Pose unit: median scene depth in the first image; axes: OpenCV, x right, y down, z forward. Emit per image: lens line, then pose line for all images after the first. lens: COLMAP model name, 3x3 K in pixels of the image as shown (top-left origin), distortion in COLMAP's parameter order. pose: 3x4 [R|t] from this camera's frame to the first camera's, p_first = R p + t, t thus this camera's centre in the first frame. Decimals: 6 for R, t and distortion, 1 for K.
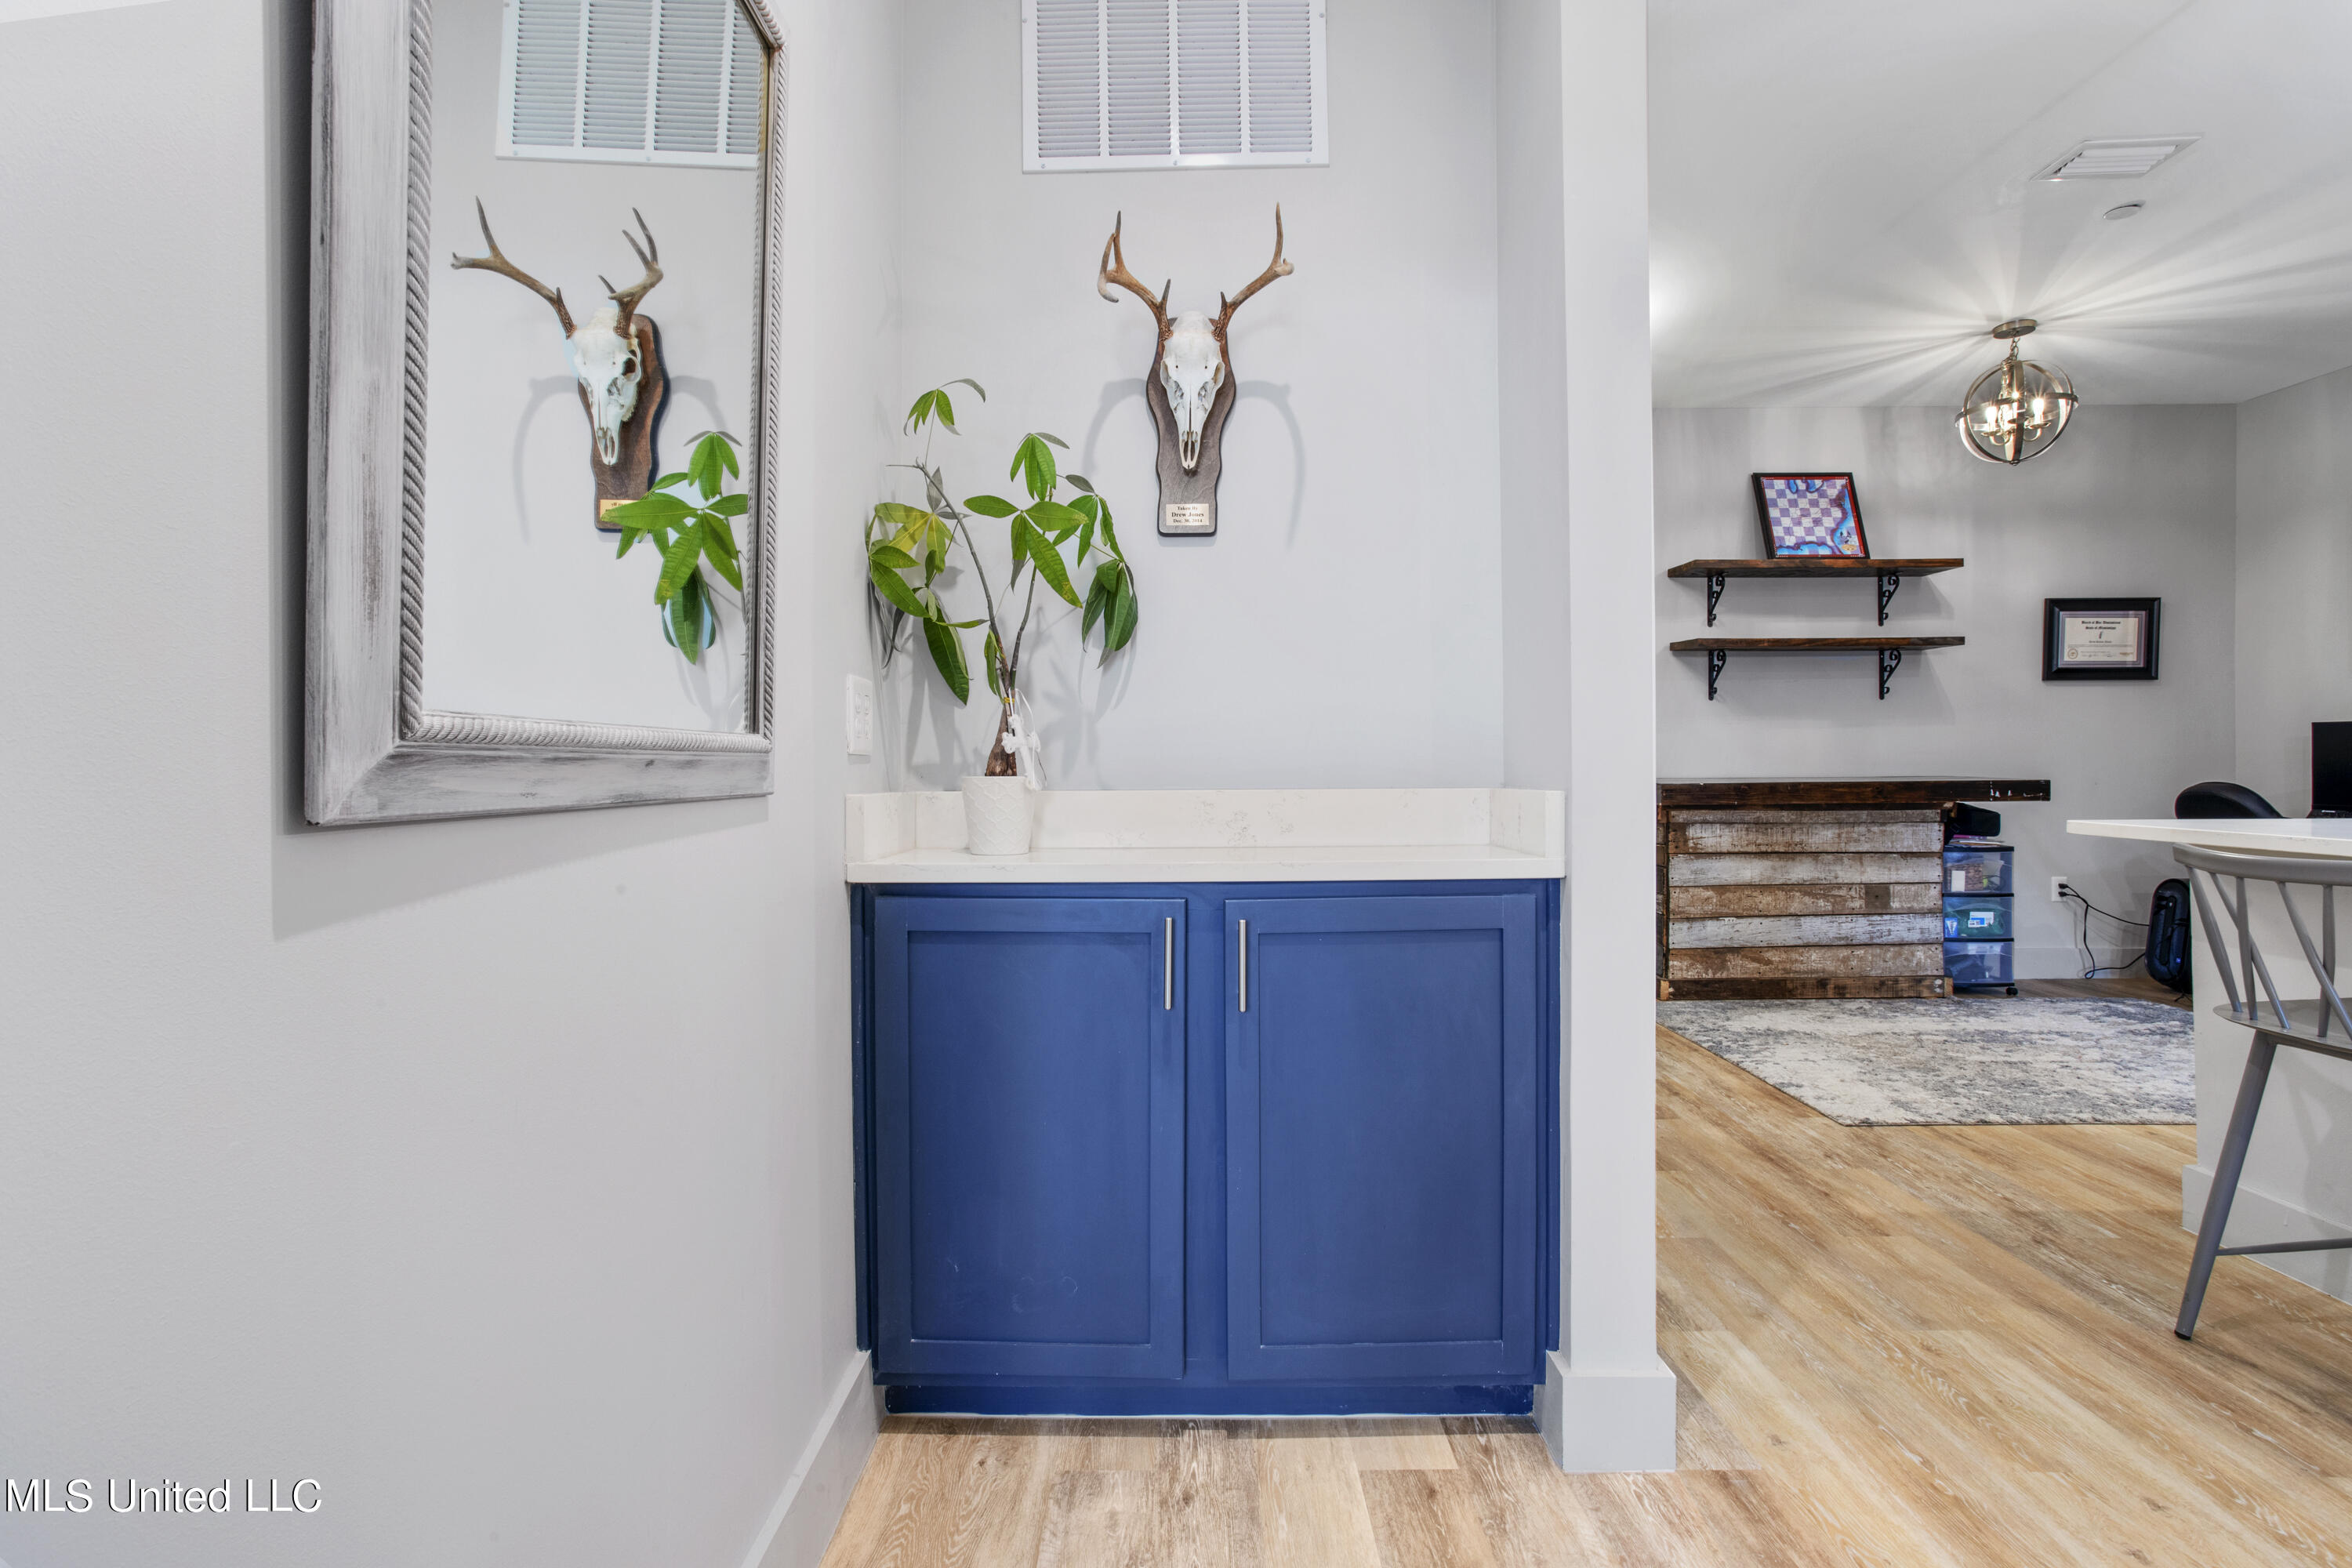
lens RADIAL K [[1129.9, 0, 1171.3], [0, 1129.9, 771.6], [0, 0, 1]] dist [-0.052629, 0.030763]
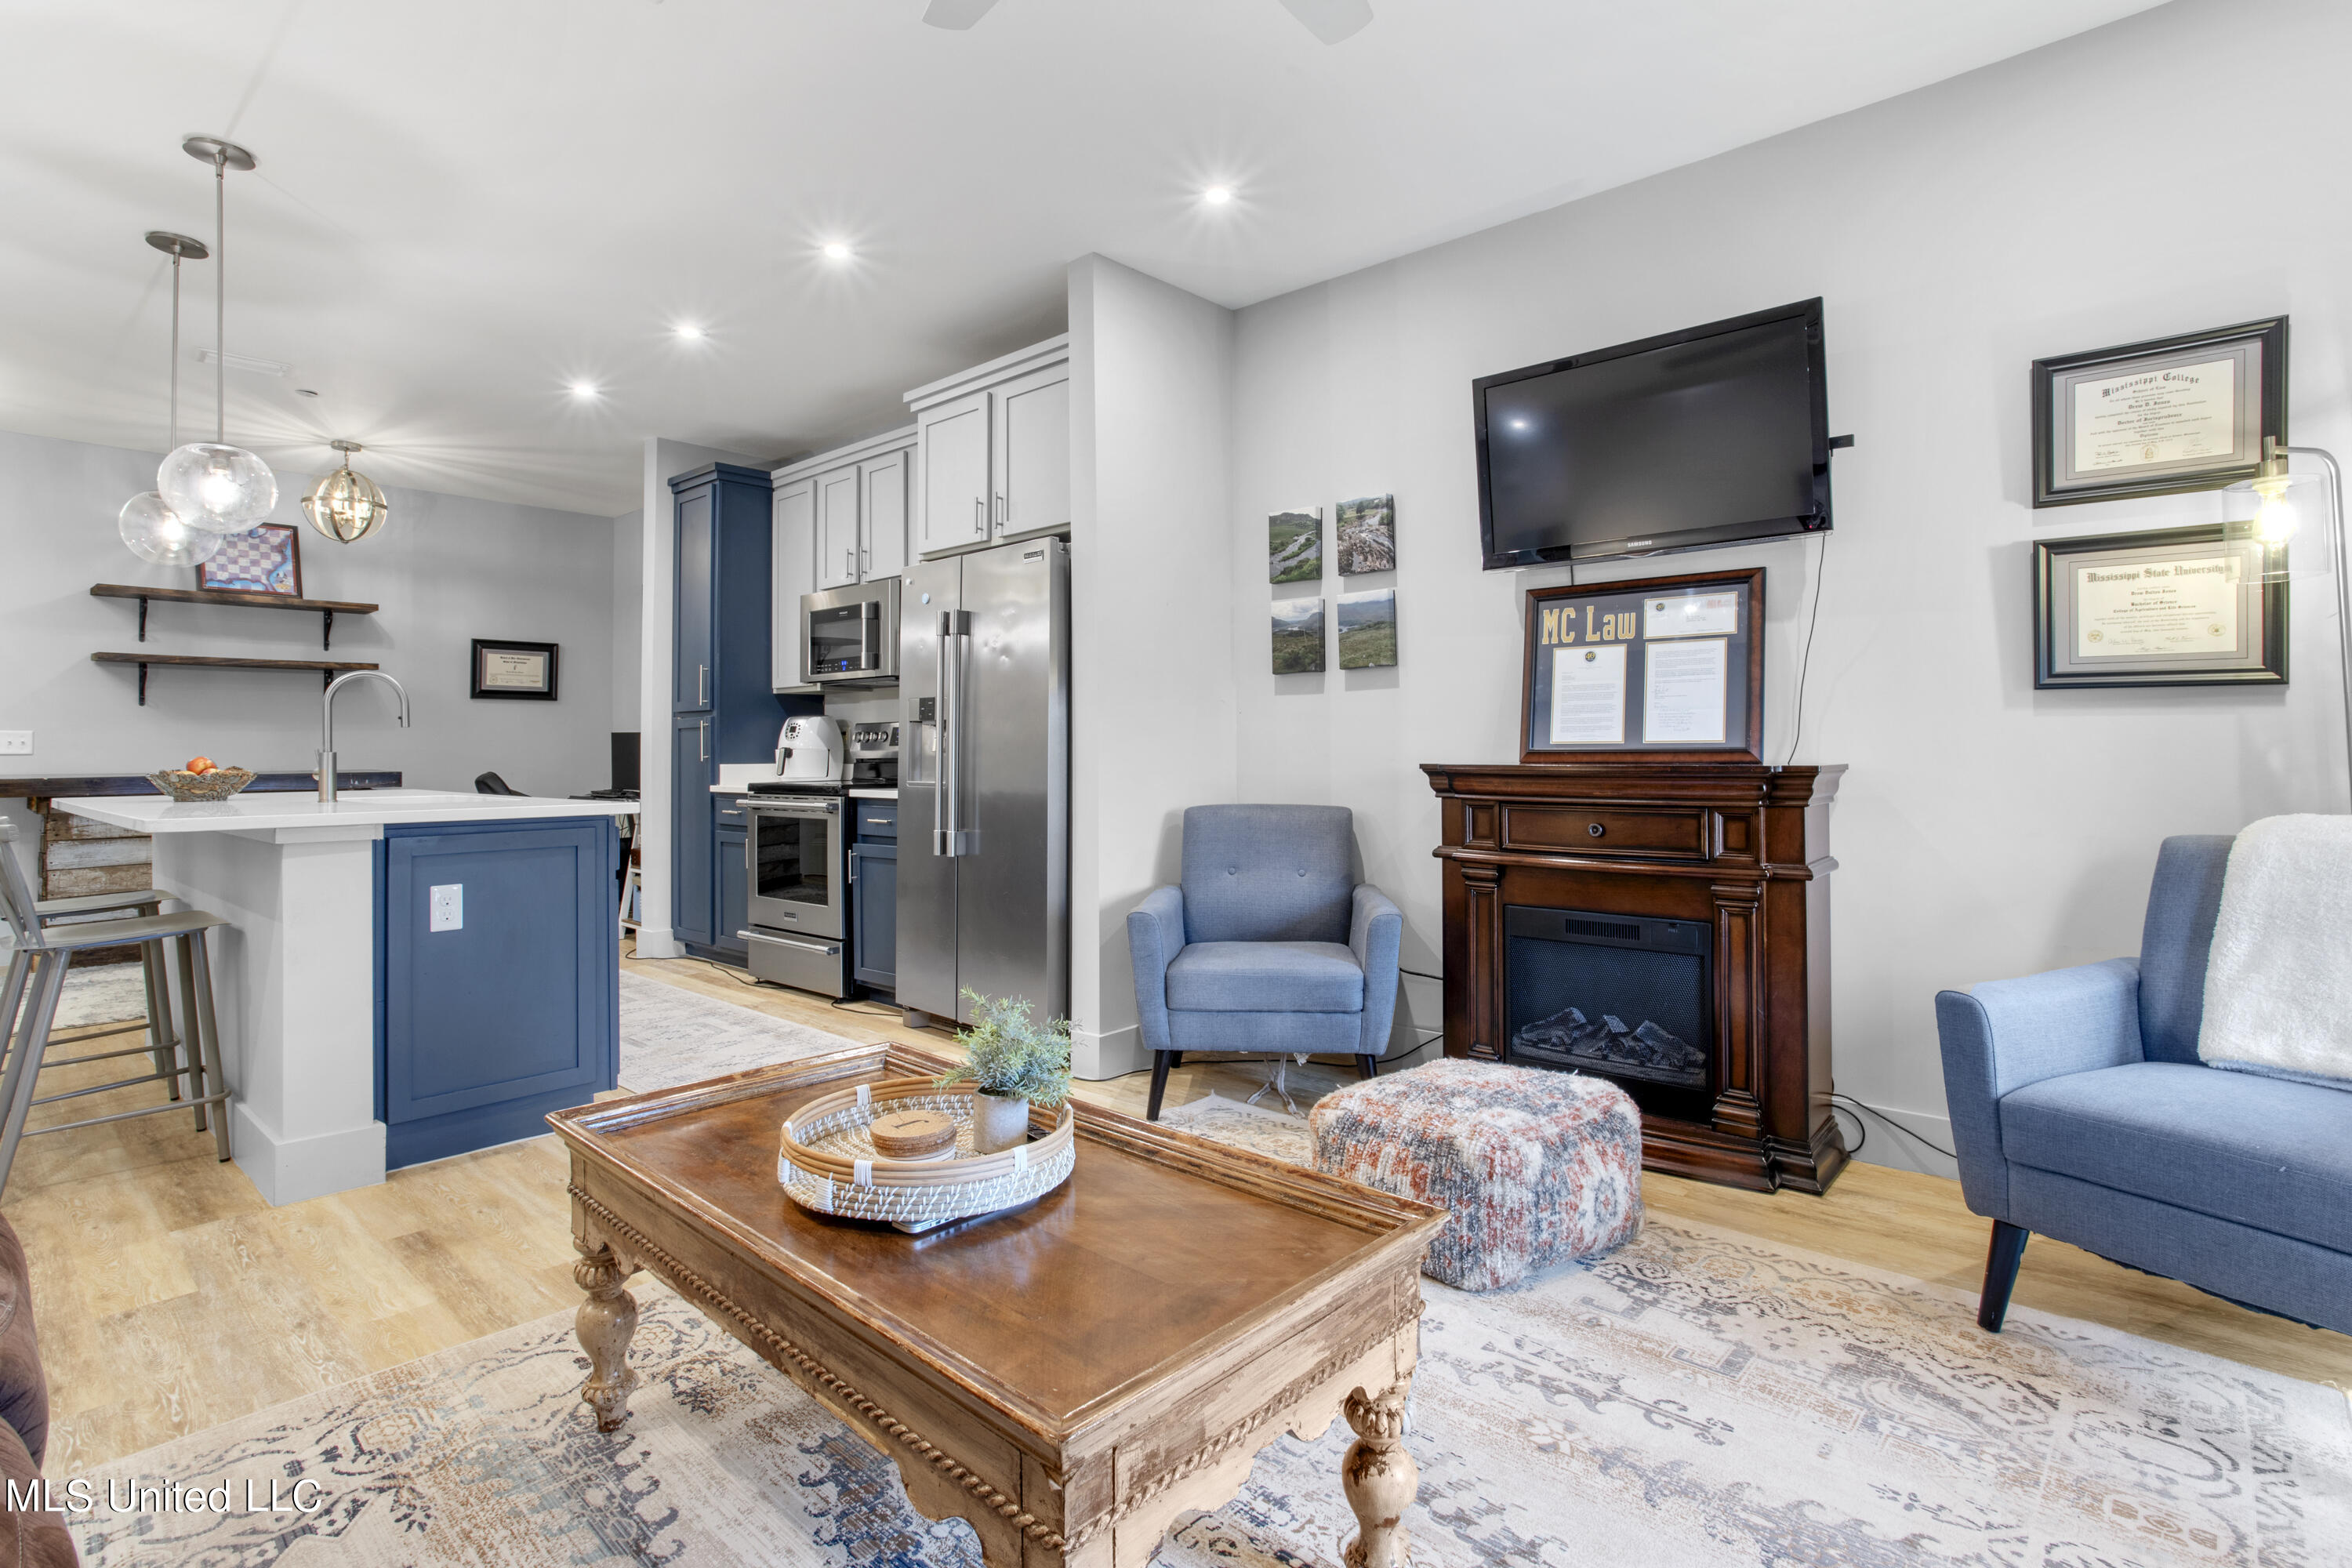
lens RADIAL K [[1144.4, 0, 1180.1], [0, 1144.4, 731.8], [0, 0, 1]] dist [-0.055543, 0.031694]
pose [[0.651473, 0.014073, 0.758542, 0.332302], [0.009446, 0.999600, -0.026657, 0.003852], [-0.758613, 0.024532, 0.651079, -0.600460]]
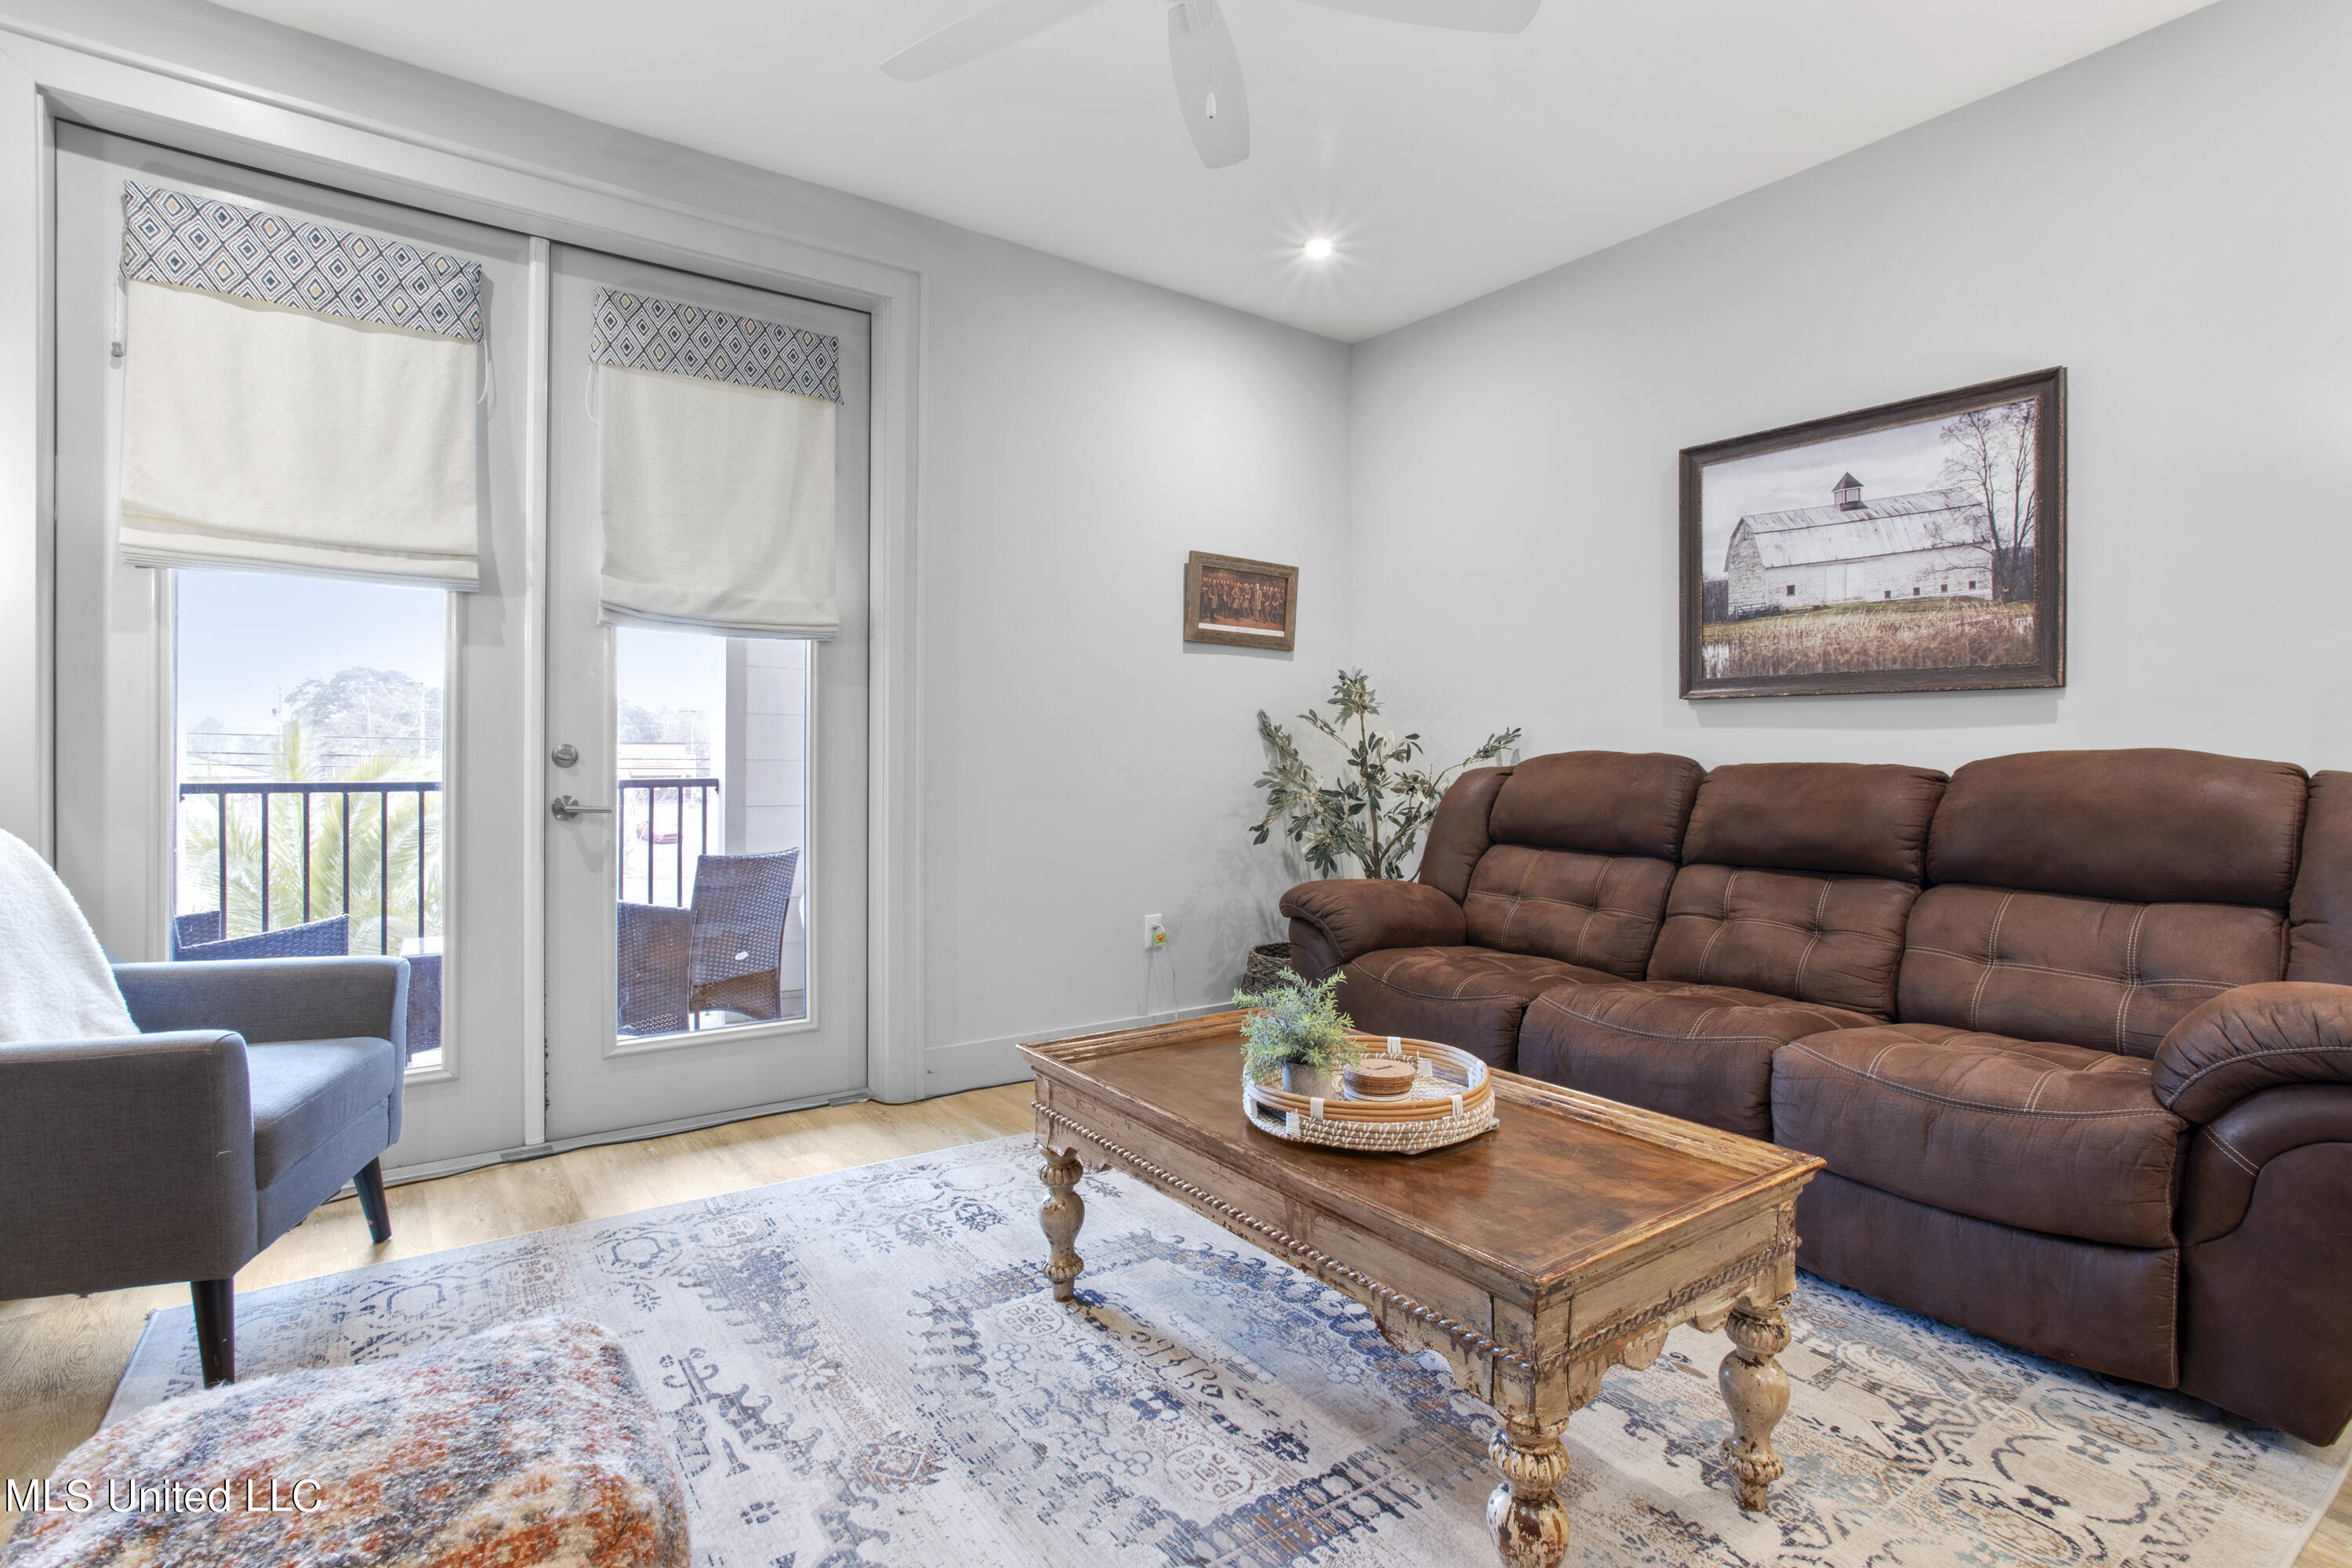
lens RADIAL K [[1138.6, 0, 1166.4], [0, 1138.6, 750.9], [0, 0, 1]] dist [-0.055908, 0.035024]
pose [[-0.799694, 0.001177, -0.600407, 0.813957], [-0.003094, 0.999977, 0.006081, -0.003068], [0.600400, 0.006720, -0.799672, -0.070862]]
